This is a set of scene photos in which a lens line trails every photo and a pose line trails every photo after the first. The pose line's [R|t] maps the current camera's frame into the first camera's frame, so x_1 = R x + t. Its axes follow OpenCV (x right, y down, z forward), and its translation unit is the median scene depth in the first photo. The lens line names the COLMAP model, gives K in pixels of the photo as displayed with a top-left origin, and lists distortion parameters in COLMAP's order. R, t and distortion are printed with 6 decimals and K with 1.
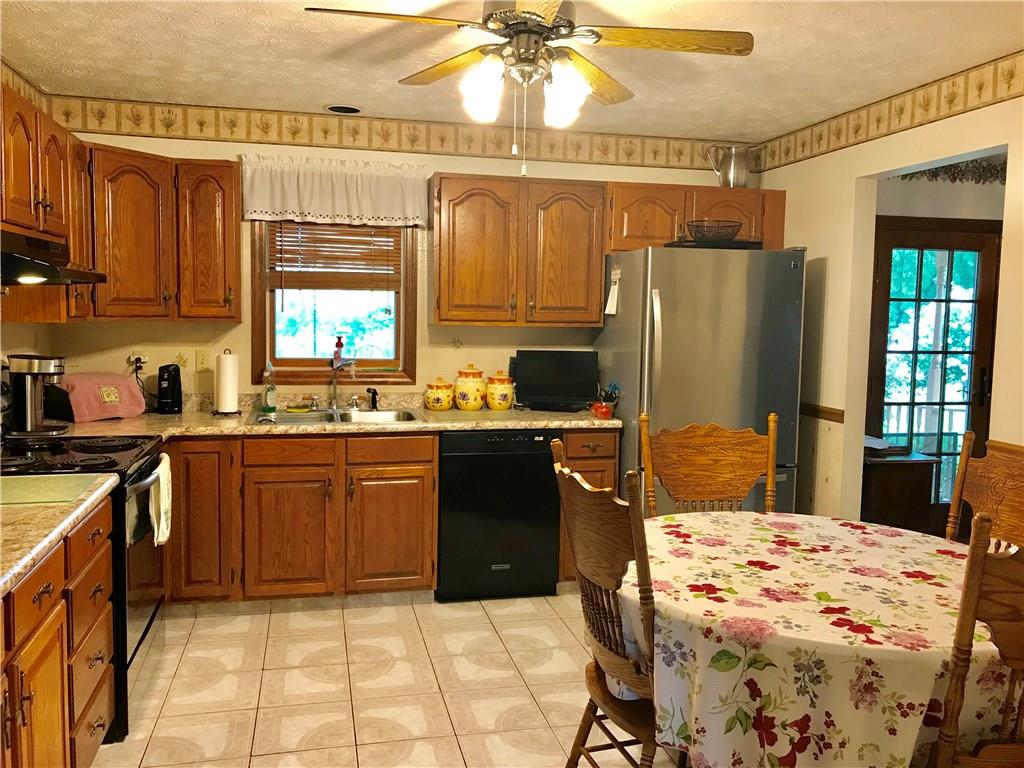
lens RADIAL K [[843.1, 0, 512.1], [0, 843.1, 383.5], [0, 0, 1]] dist [0.023757, -0.046809]
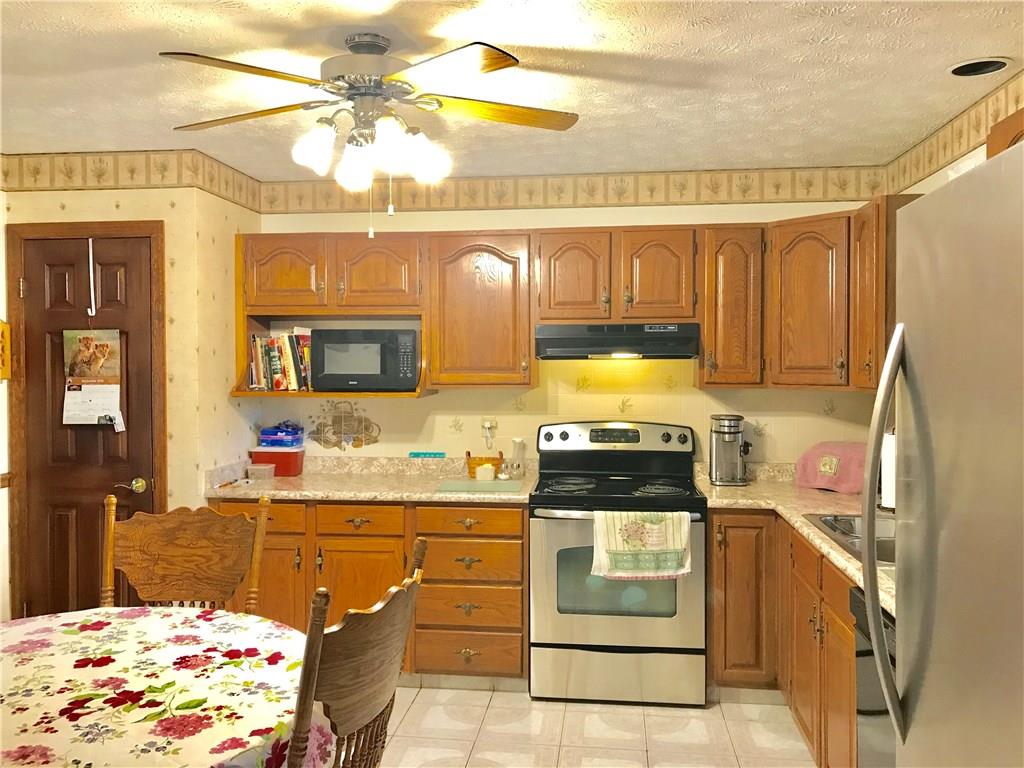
lens RADIAL K [[843.1, 0, 513.1], [0, 843.1, 381.2], [0, 0, 1]] dist [0.023757, -0.046809]
pose [[-0.340620, 0.003239, -0.940196, 0.943813], [-0.089677, 0.995323, 0.035918, -0.142376], [0.935915, 0.096549, -0.338736, 1.626128]]
